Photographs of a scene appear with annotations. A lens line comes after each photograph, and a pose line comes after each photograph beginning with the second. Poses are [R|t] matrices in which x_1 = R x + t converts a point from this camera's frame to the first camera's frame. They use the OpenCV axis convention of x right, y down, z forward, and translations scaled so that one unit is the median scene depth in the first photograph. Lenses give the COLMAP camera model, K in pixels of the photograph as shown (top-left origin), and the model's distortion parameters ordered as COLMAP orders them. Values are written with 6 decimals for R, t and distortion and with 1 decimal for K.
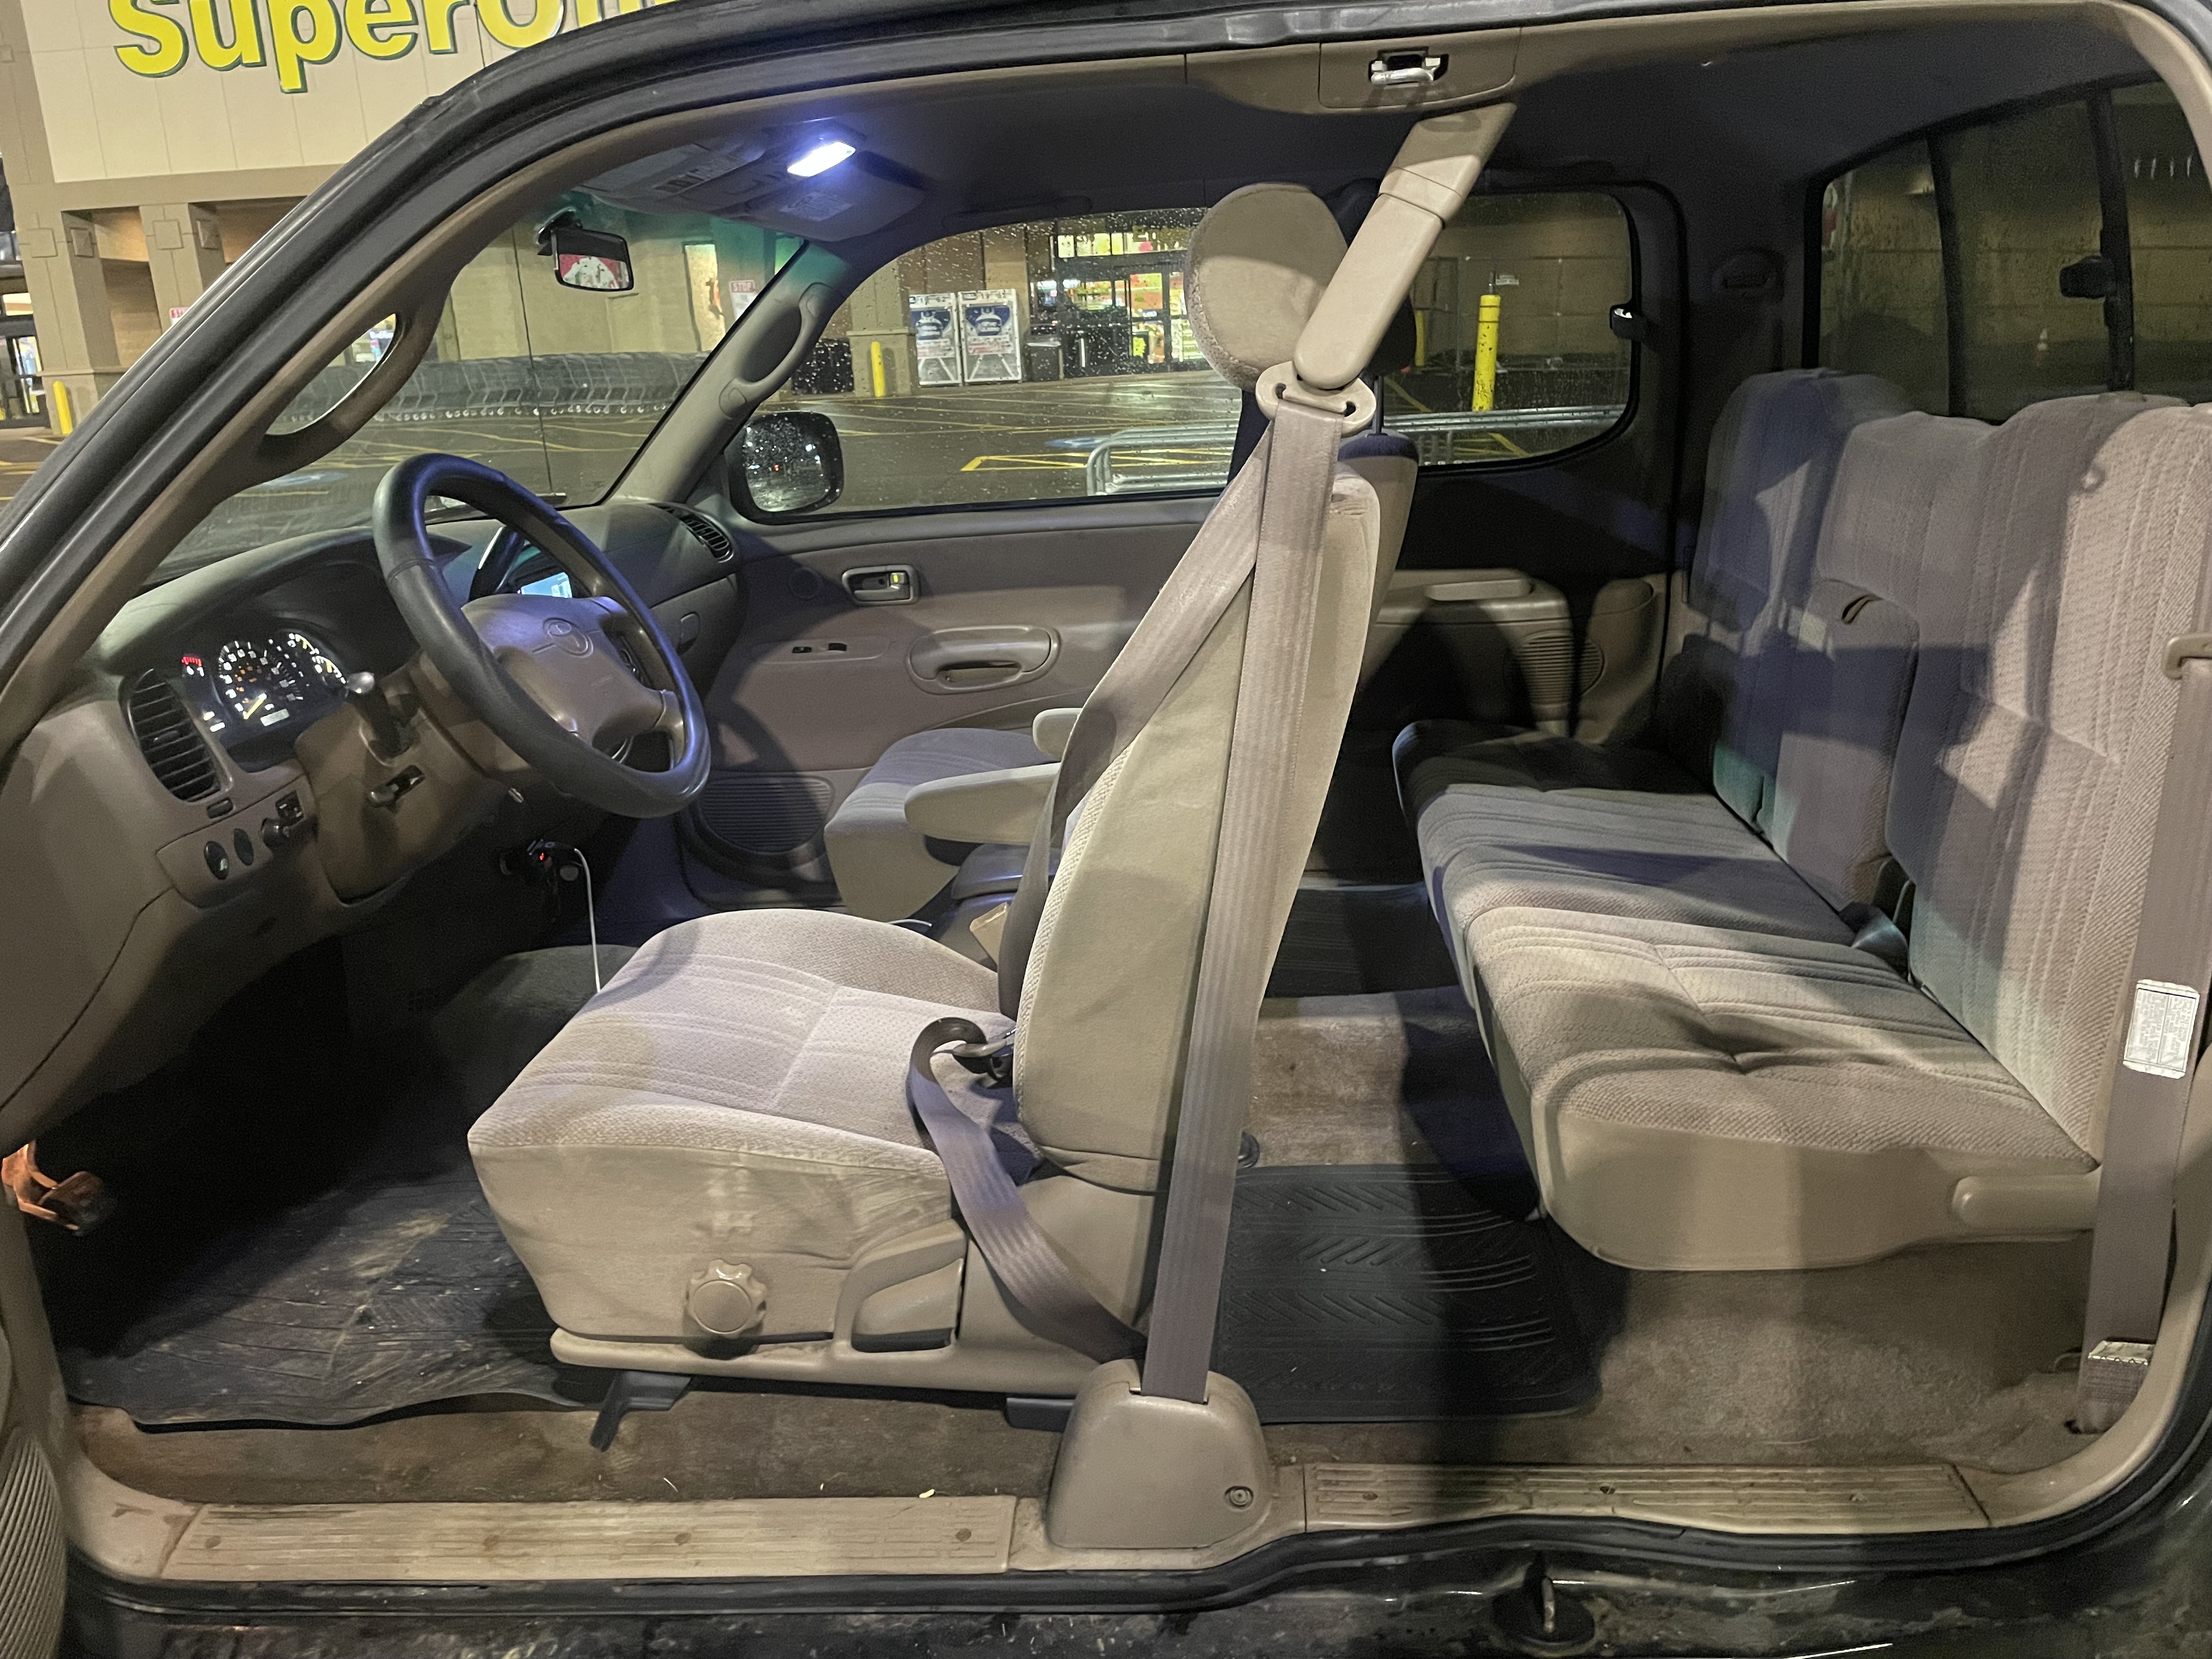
lens RADIAL K [[1724.9, 0, 1106.0], [0, 1724.9, 829.5], [0, 0, 1]] dist [0.058150, -0.109131]
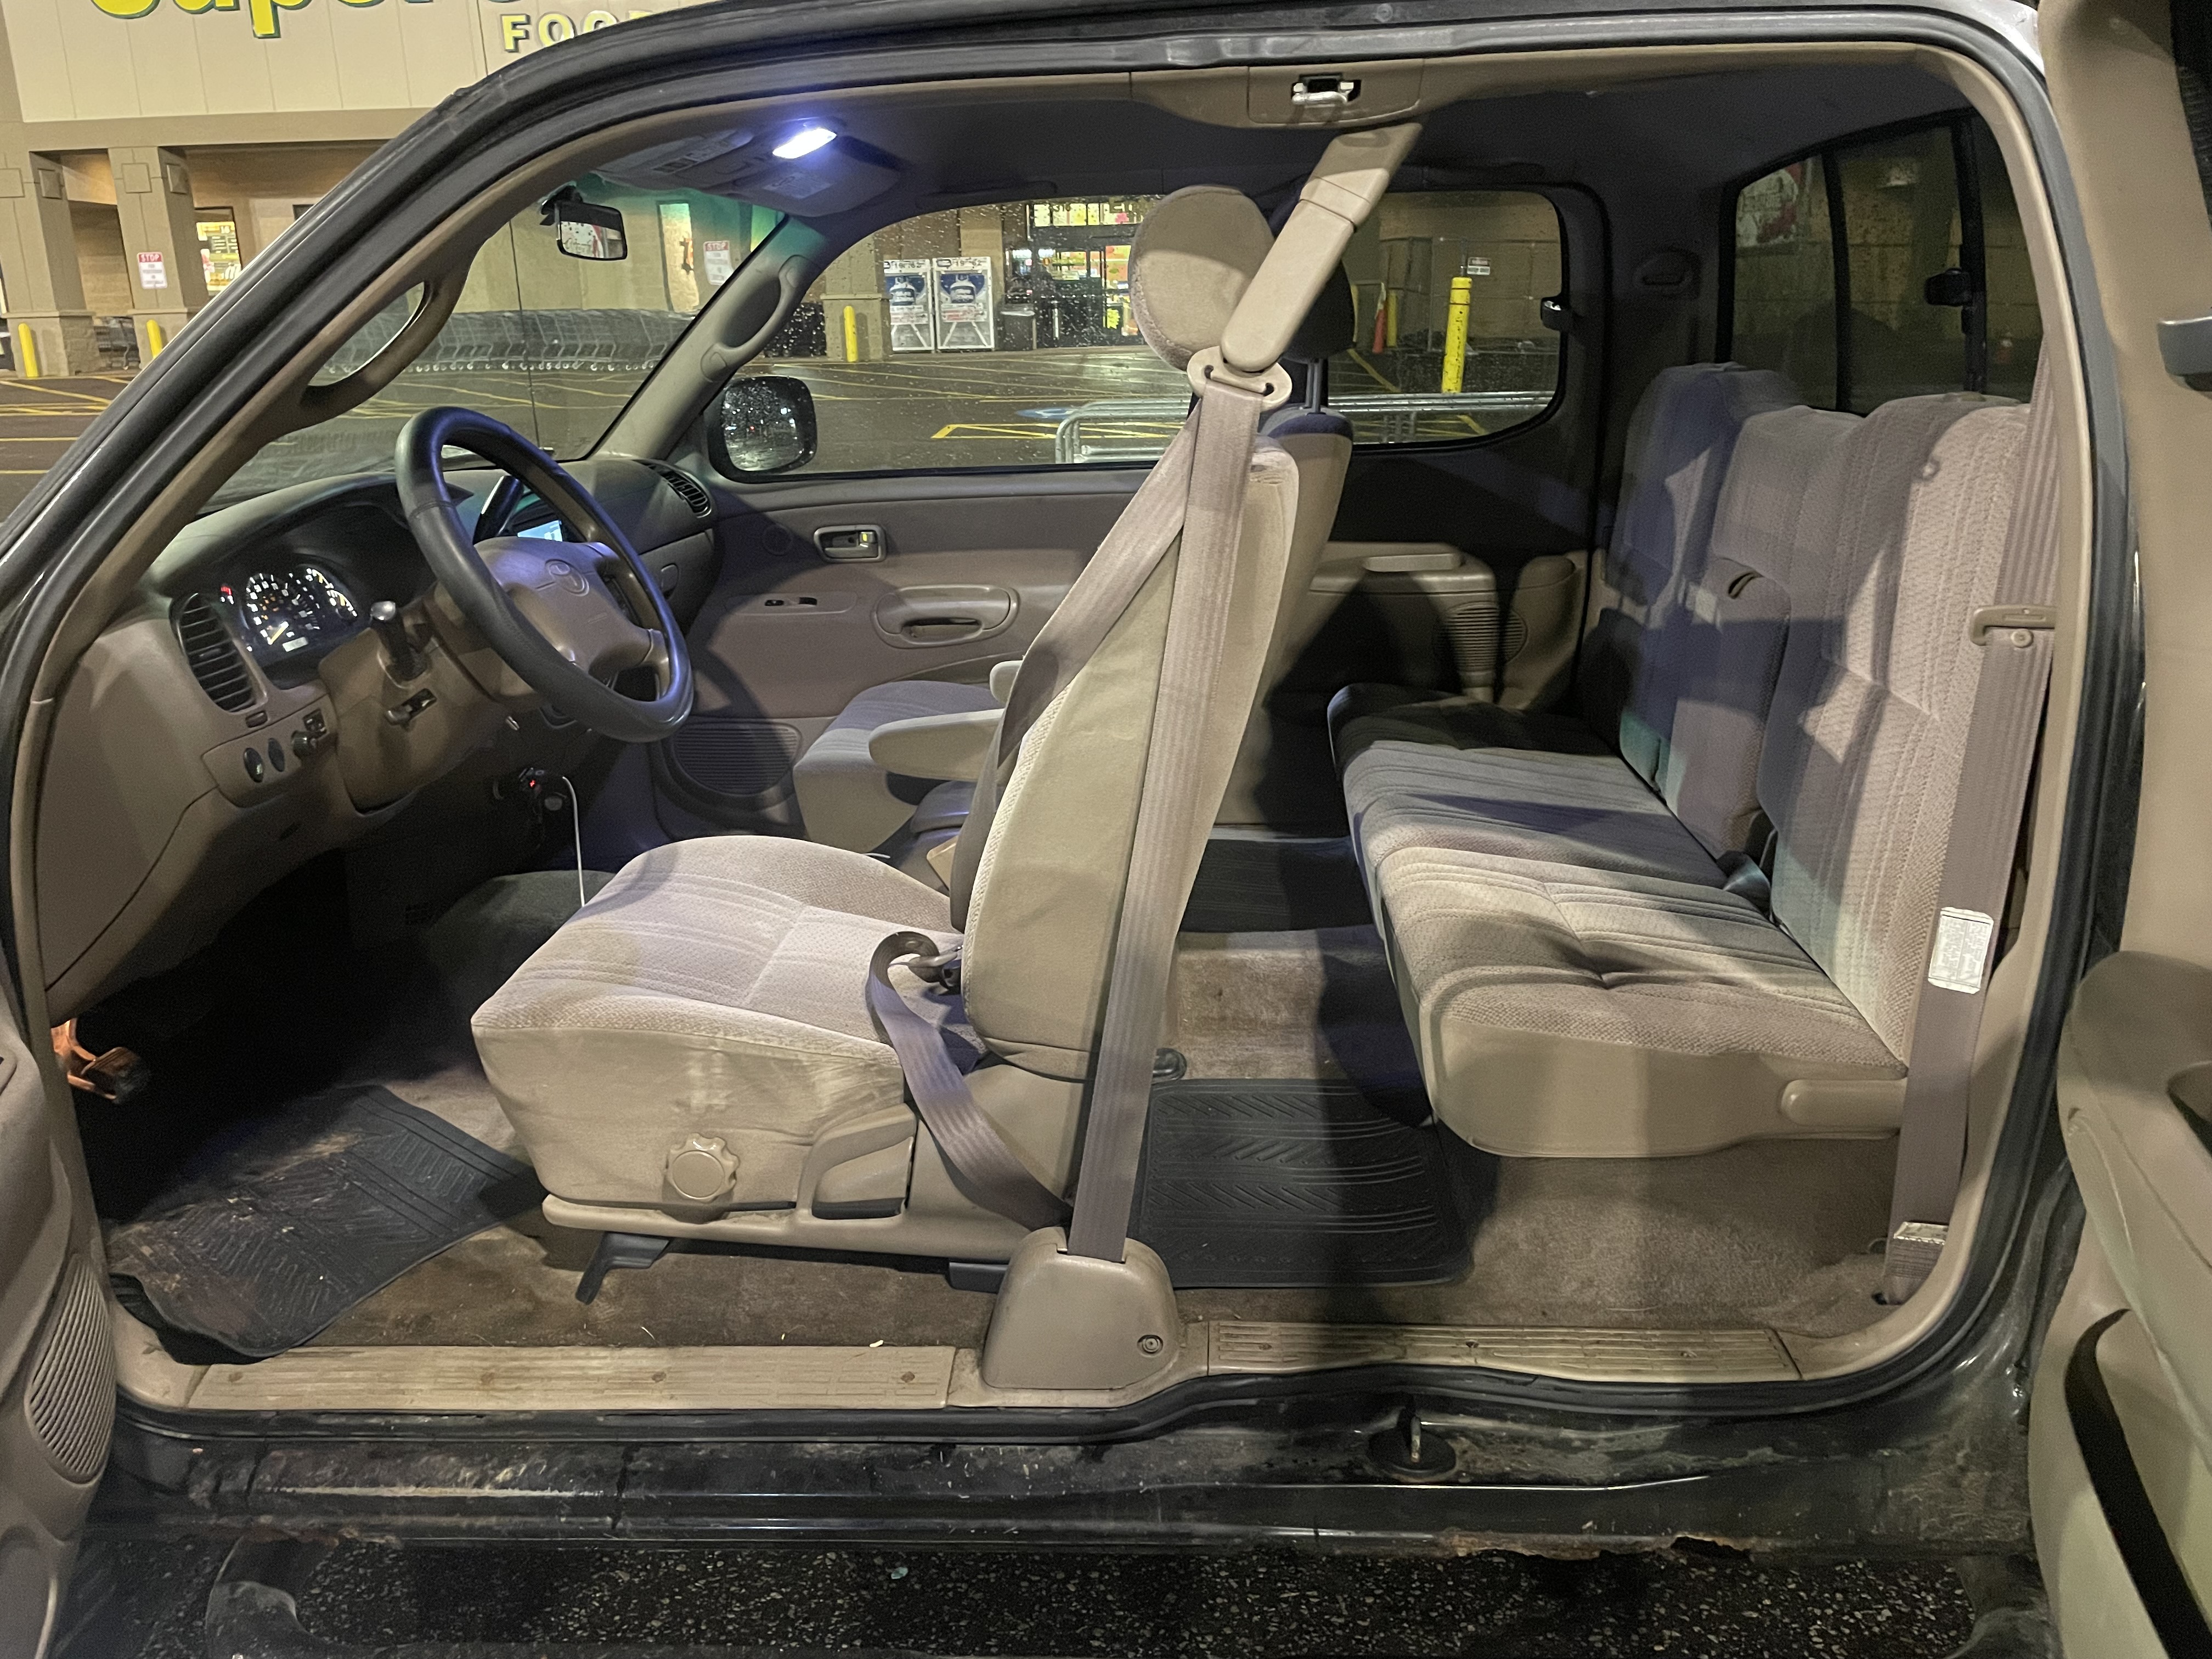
lens RADIAL K [[1734.4, 0, 1099.7], [0, 1734.4, 838.4], [0, 0, 1]] dist [0.063926, -0.117061]
pose [[0.999583, 0.023294, 0.017050, 0.014471], [-0.023612, 0.999547, 0.018653, 0.027983], [-0.016607, -0.019048, 0.999681, -0.125244]]
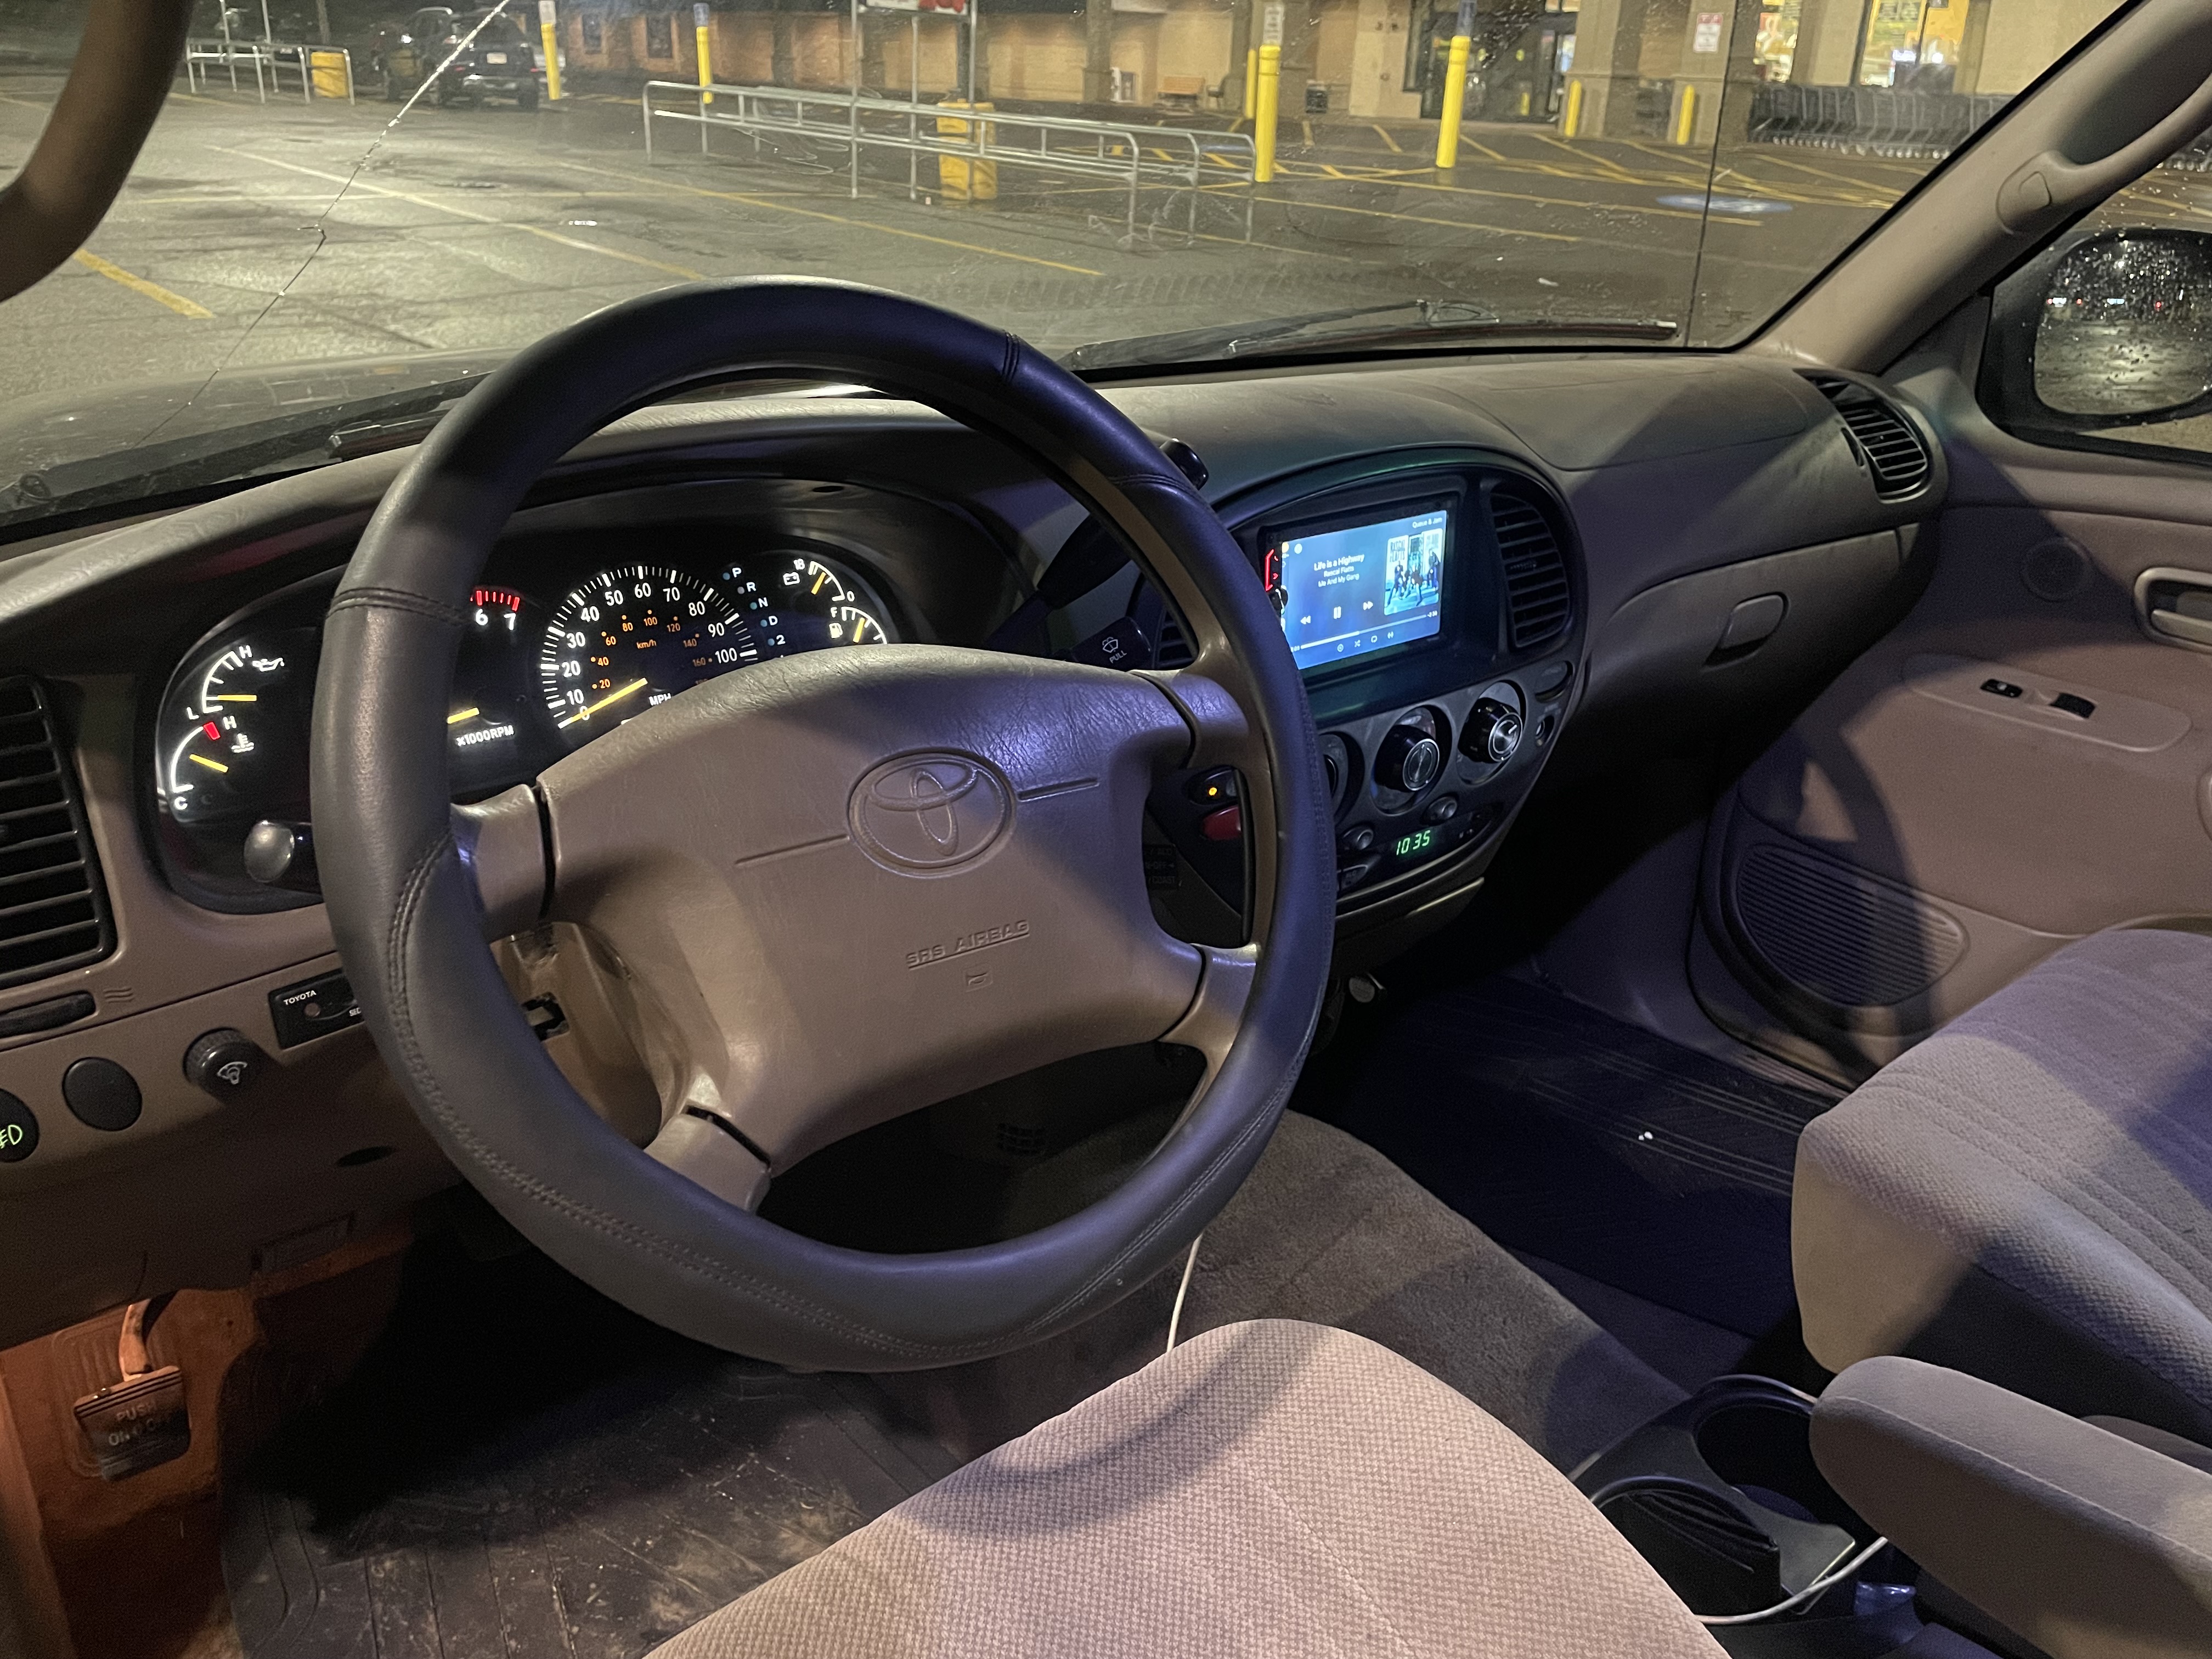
lens RADIAL K [[1715.0, 0, 1106.0], [0, 1715.0, 829.5], [0, 0, 1]] dist [0.054742, -0.050153]
pose [[0.703866, 0.350988, -0.617559, -0.046363], [-0.260722, 0.936370, 0.235023, -0.213157], [0.660754, -0.004414, 0.750589, 0.761255]]
